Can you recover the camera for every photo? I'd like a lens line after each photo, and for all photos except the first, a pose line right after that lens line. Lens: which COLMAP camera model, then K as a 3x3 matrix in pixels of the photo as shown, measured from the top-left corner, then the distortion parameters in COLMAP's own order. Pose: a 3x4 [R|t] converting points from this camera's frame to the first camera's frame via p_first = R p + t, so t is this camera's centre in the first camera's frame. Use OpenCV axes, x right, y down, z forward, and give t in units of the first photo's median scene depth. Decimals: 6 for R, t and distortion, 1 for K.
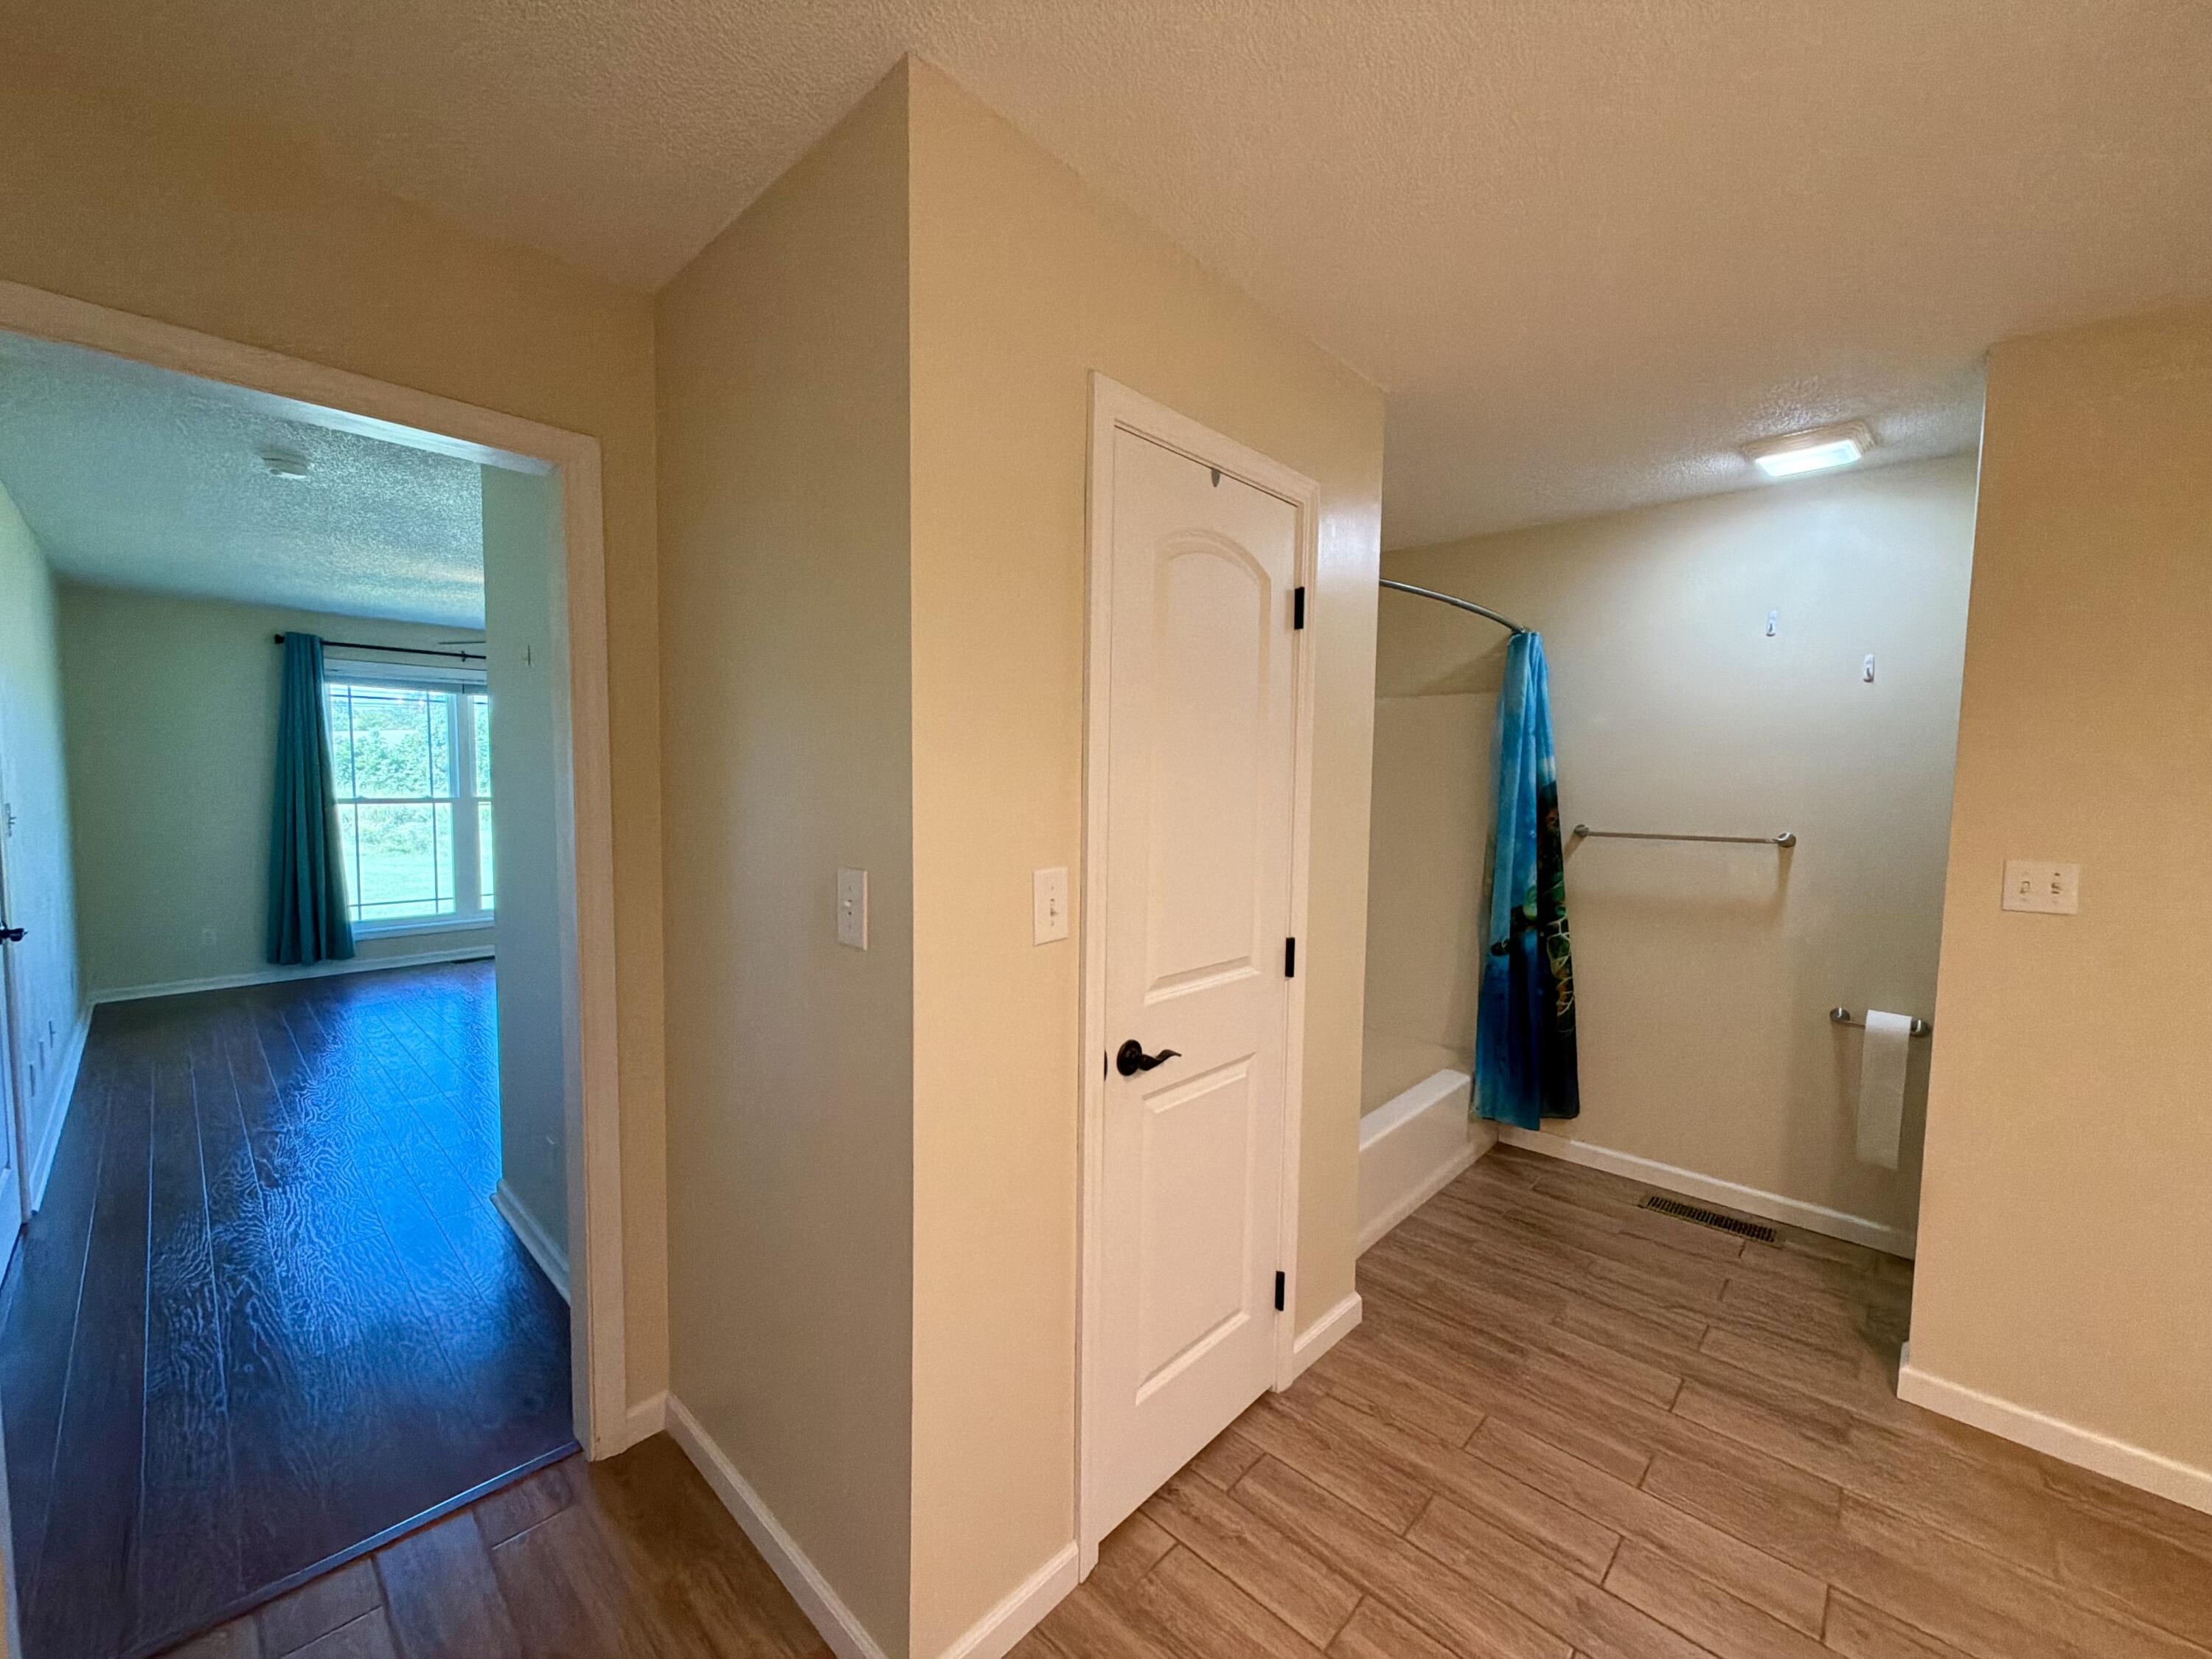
lens RADIAL K [[883.0, 0, 1101.7], [0, 883.0, 831.3], [0, 0, 1]] dist [-0.002432, 0.000338]
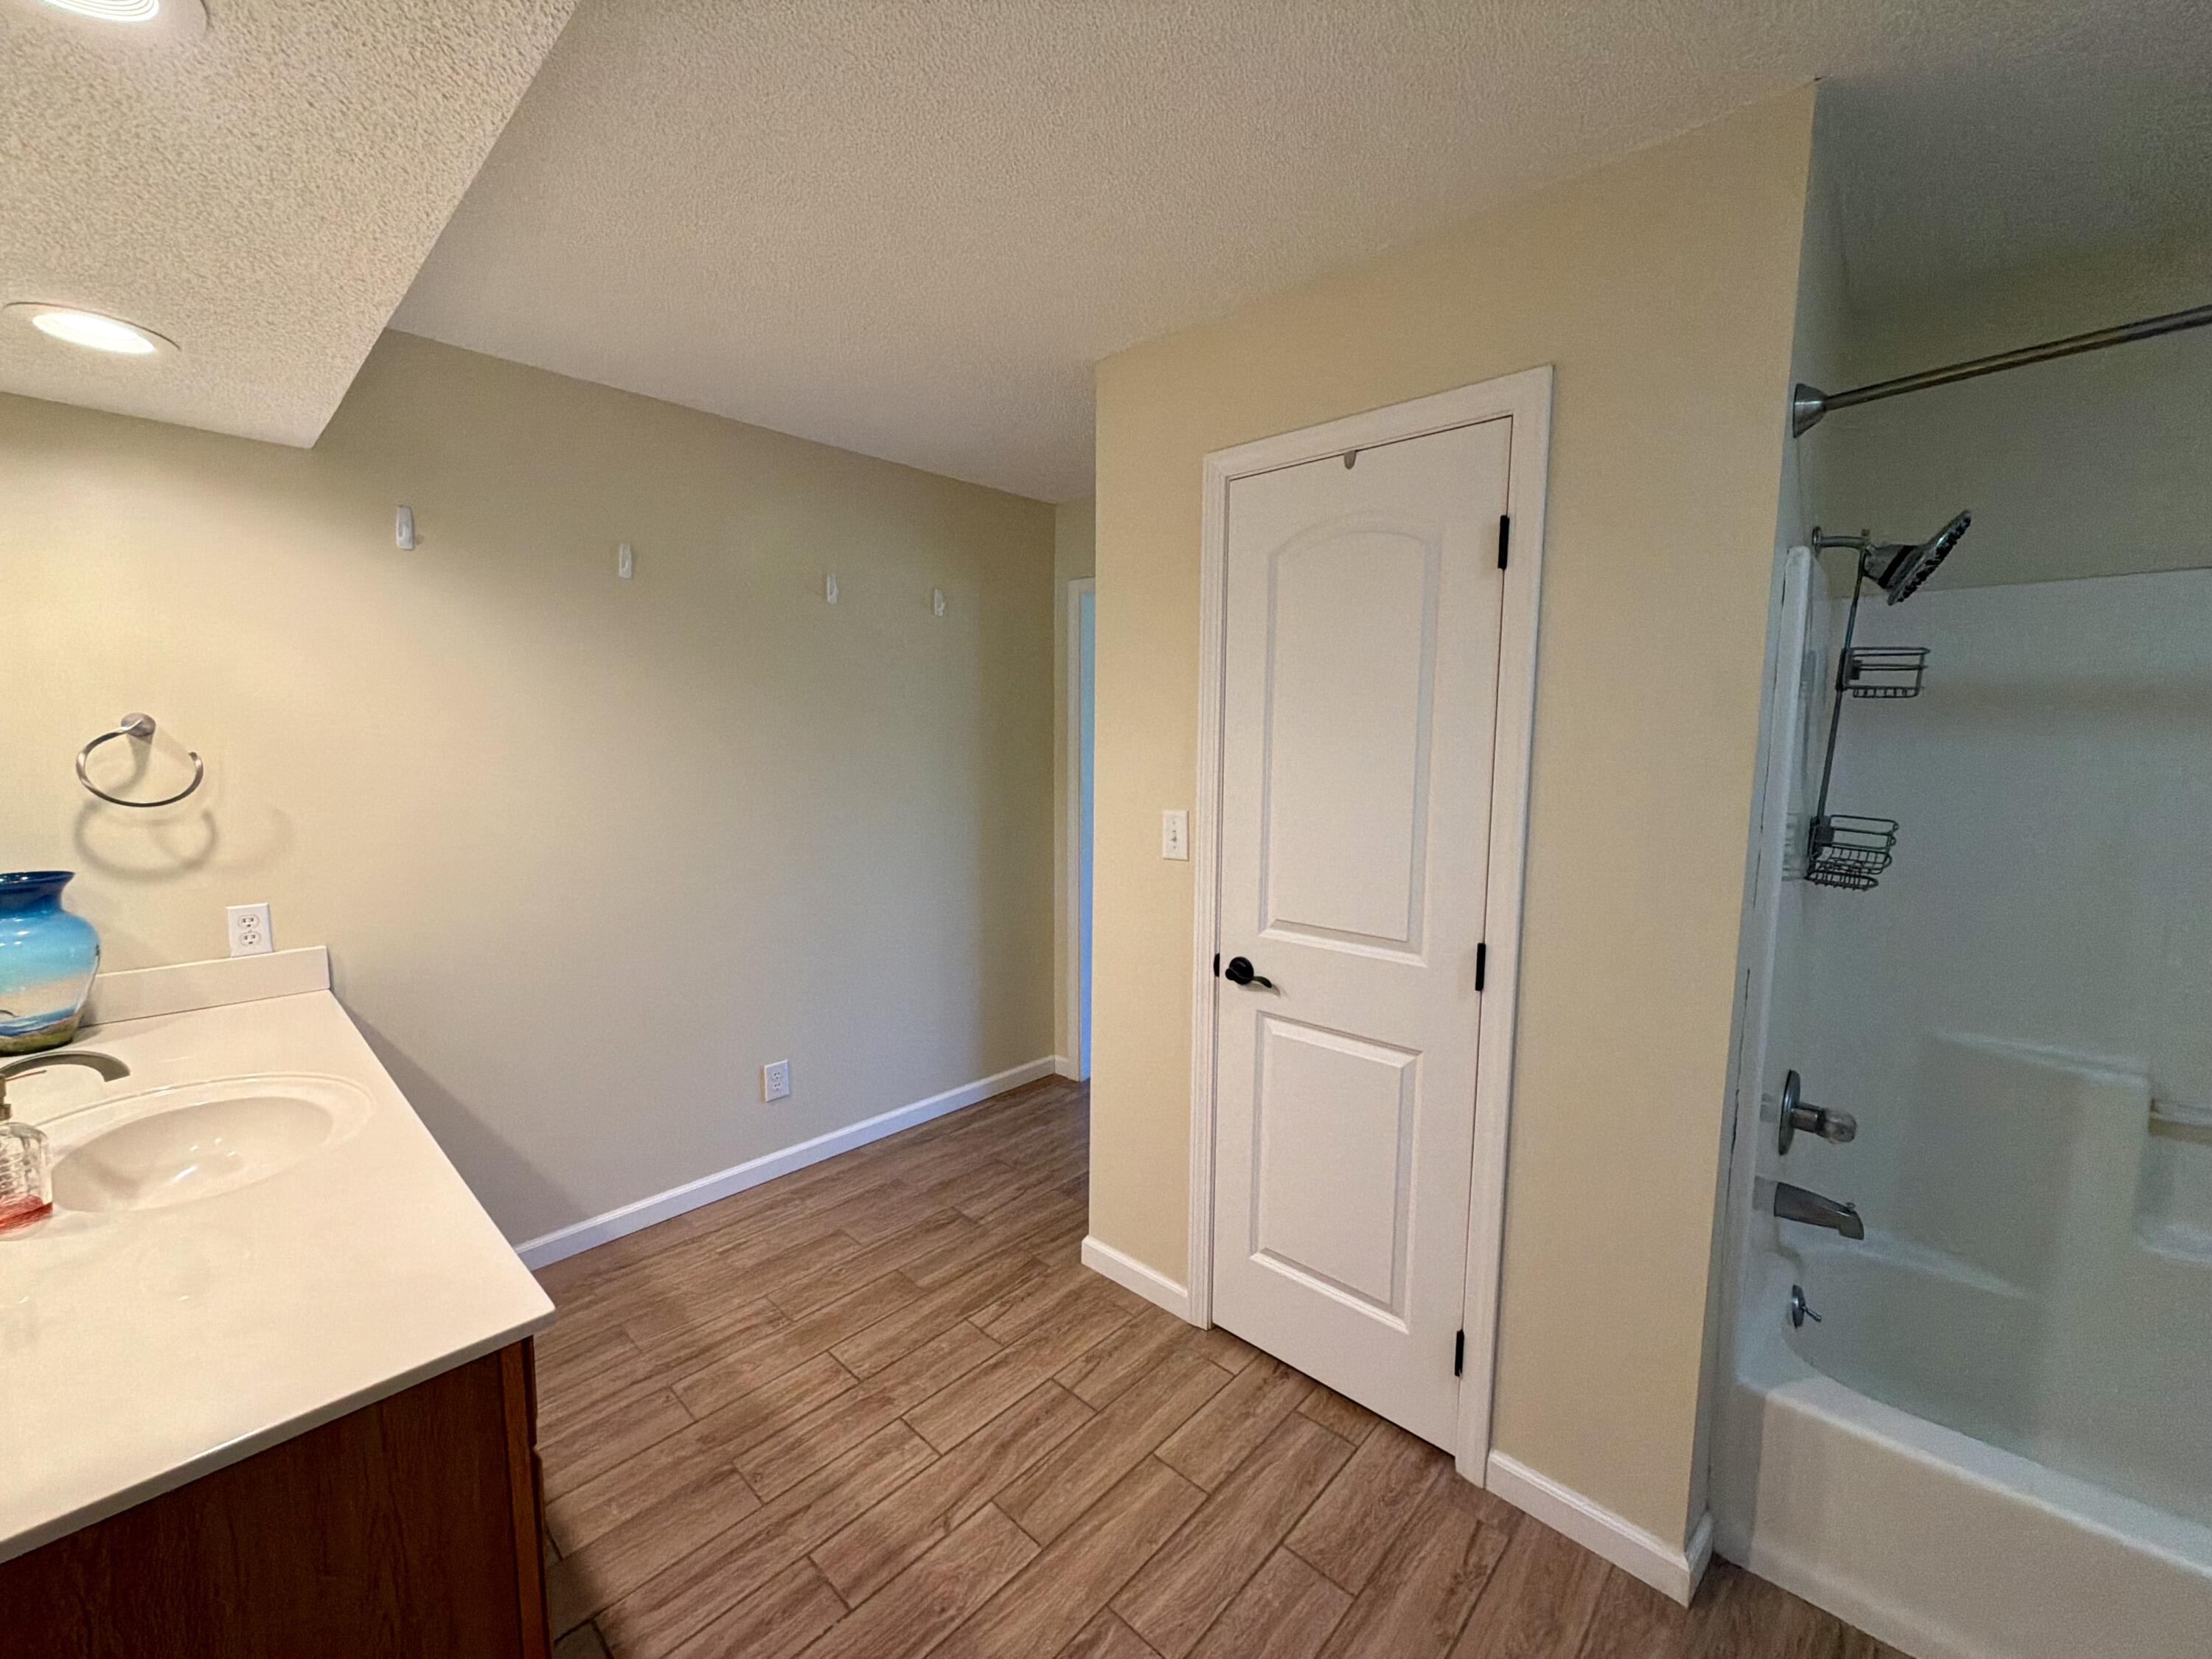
lens RADIAL K [[883.0, 0, 1103.9], [0, 883.0, 830.3], [0, 0, 1]] dist [-0.002432, 0.000338]
pose [[0.007729, 0.090197, -0.995894, 1.243209], [-0.071487, 0.993425, 0.089419, -0.041787], [0.997412, 0.070502, 0.014126, 0.752256]]
